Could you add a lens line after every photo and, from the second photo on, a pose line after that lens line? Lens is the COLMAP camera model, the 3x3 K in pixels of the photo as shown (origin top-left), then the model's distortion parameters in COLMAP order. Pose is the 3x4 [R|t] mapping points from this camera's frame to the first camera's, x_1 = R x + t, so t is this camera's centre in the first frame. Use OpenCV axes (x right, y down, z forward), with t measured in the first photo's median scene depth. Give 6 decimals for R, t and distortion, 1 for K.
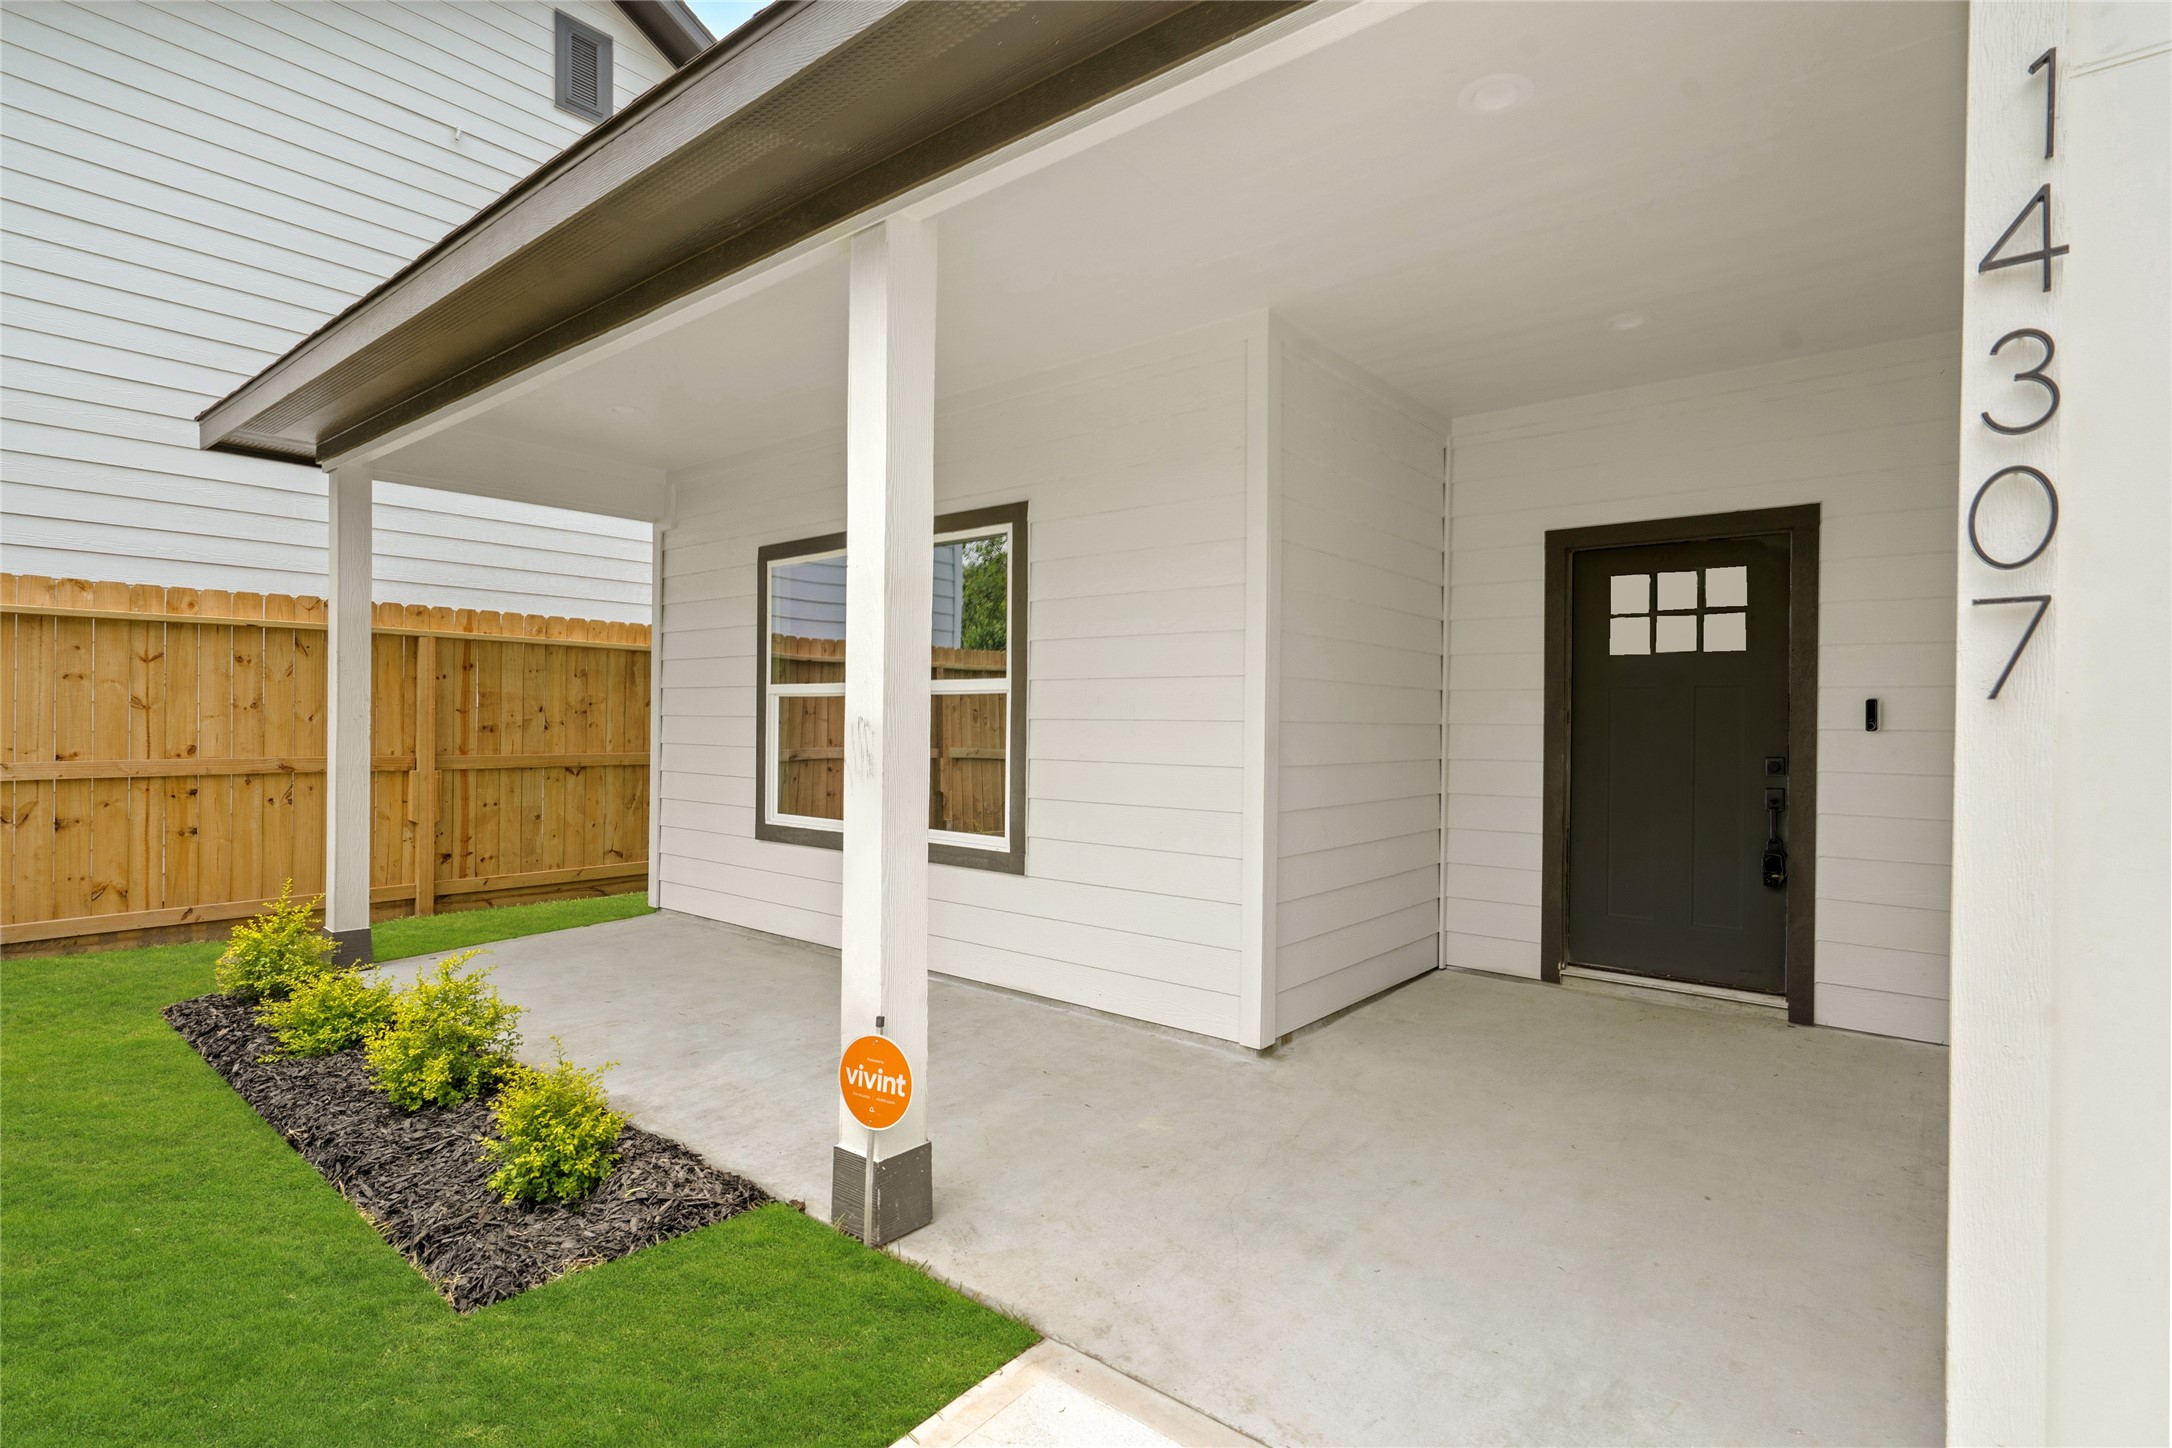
lens RADIAL K [[1105.2, 0, 1127.2], [0, 1105.2, 722.3], [0, 0, 1]] dist [0.003219, 0.000688]
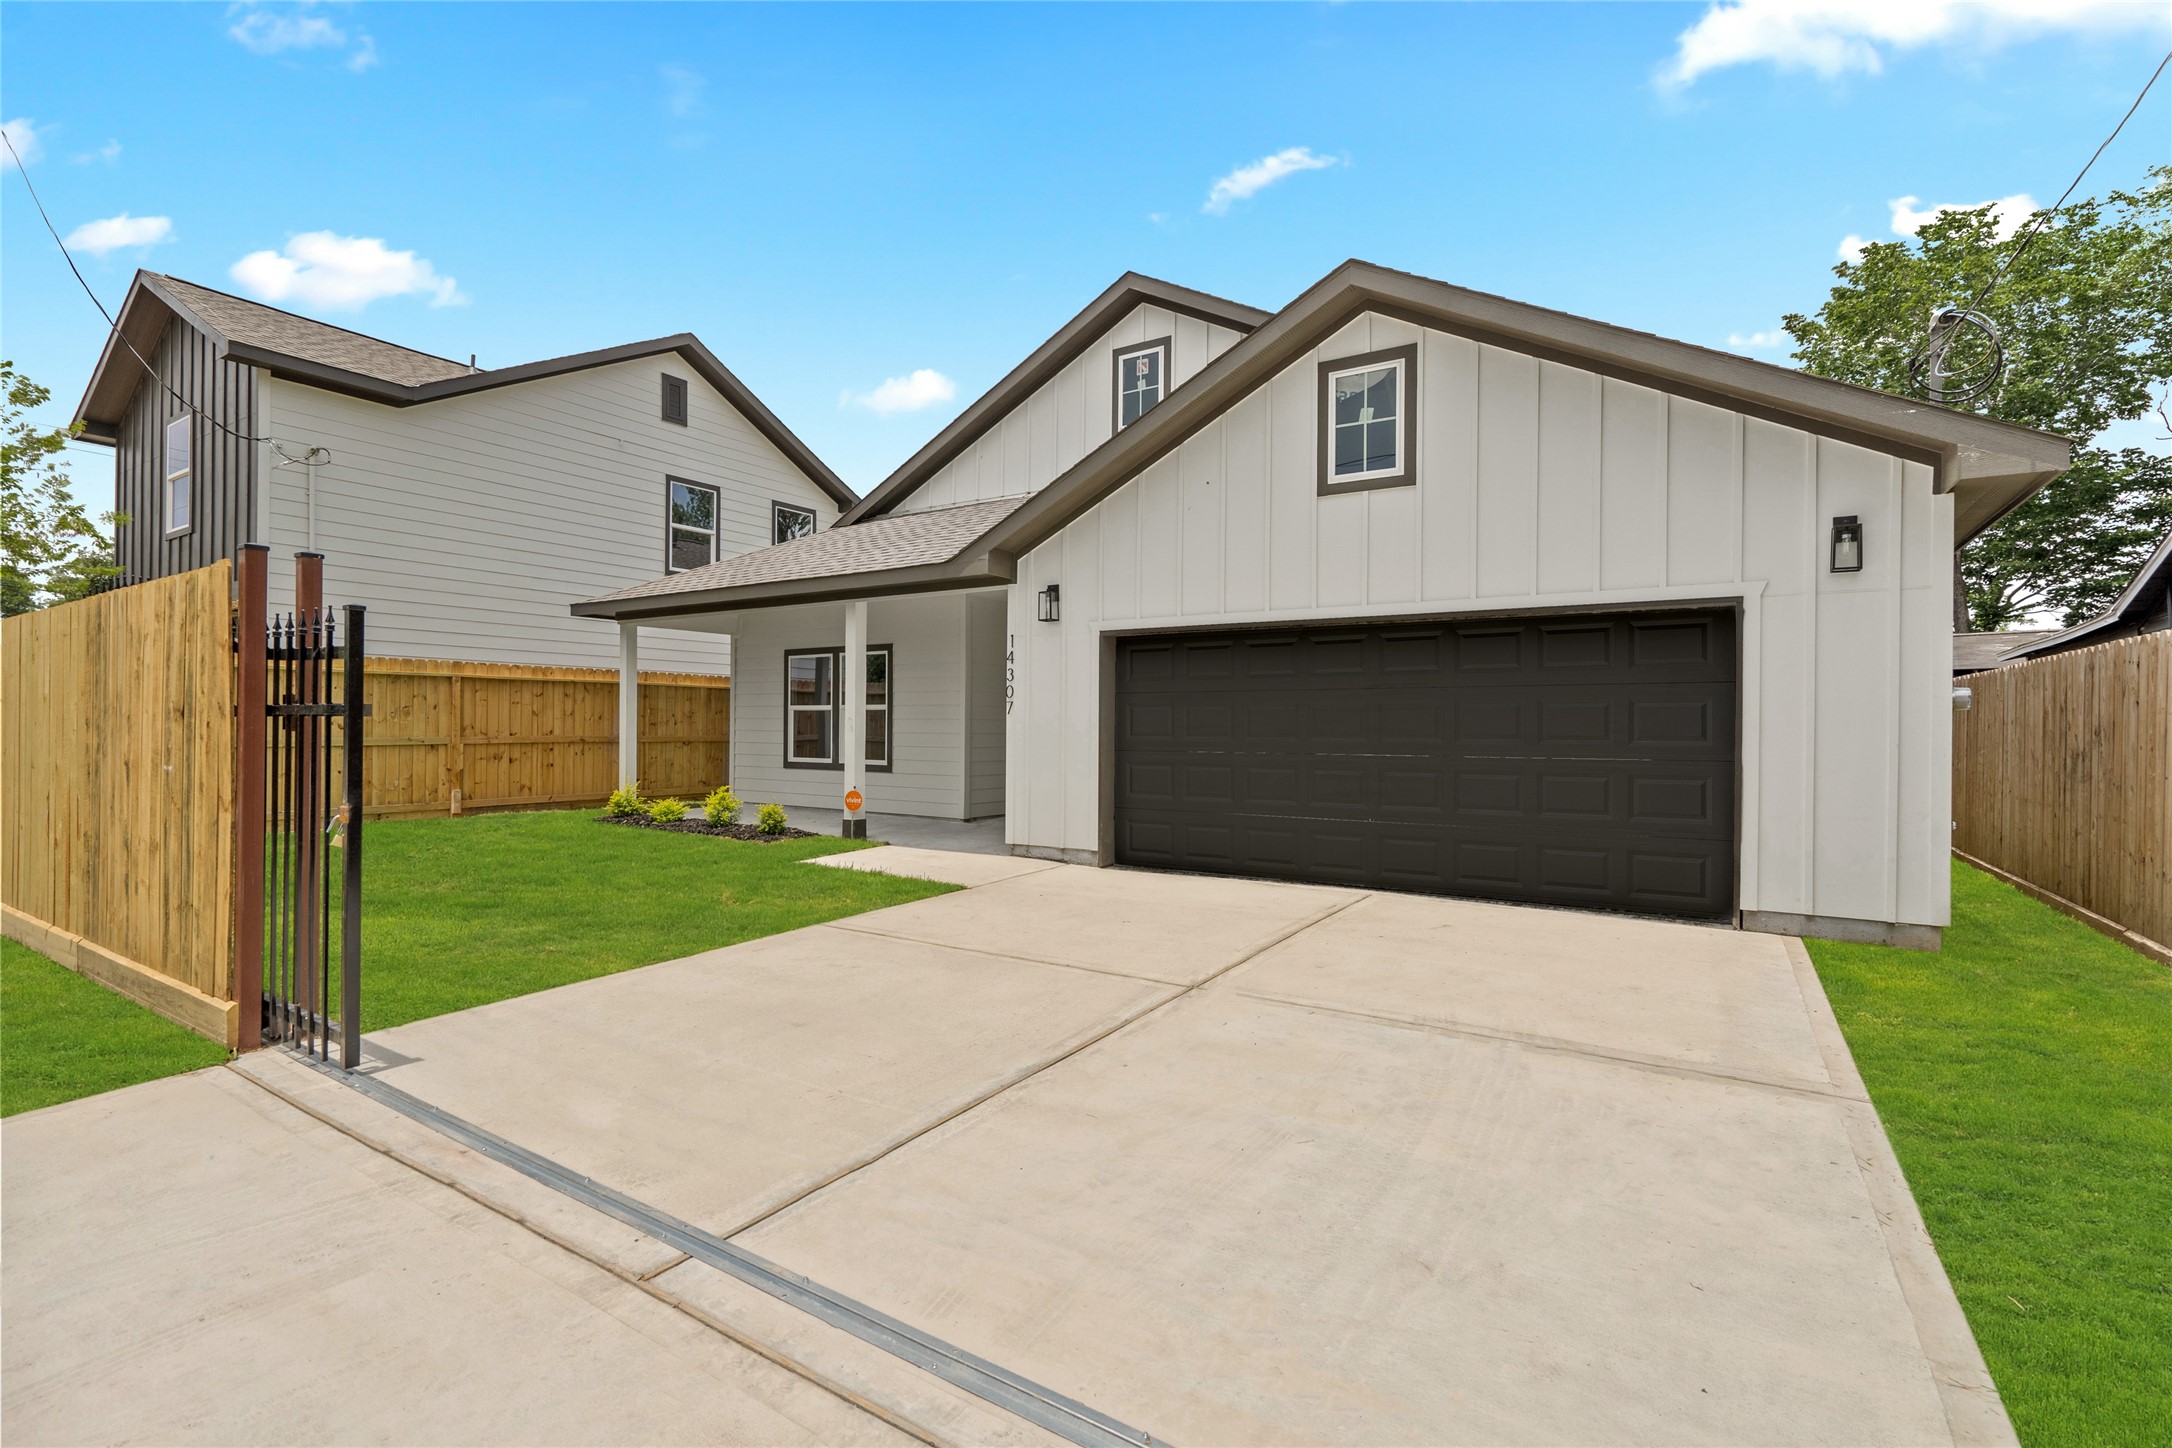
lens RADIAL K [[996.5, 0, 1107.3], [0, 996.5, 730.2], [0, 0, 1]] dist [-0.002270, 0.001779]
pose [[0.994744, -0.002311, 0.102363, 0.161208], [0.001989, 0.999993, 0.003244, 0.015852], [-0.102370, -0.003024, 0.994742, -1.325882]]
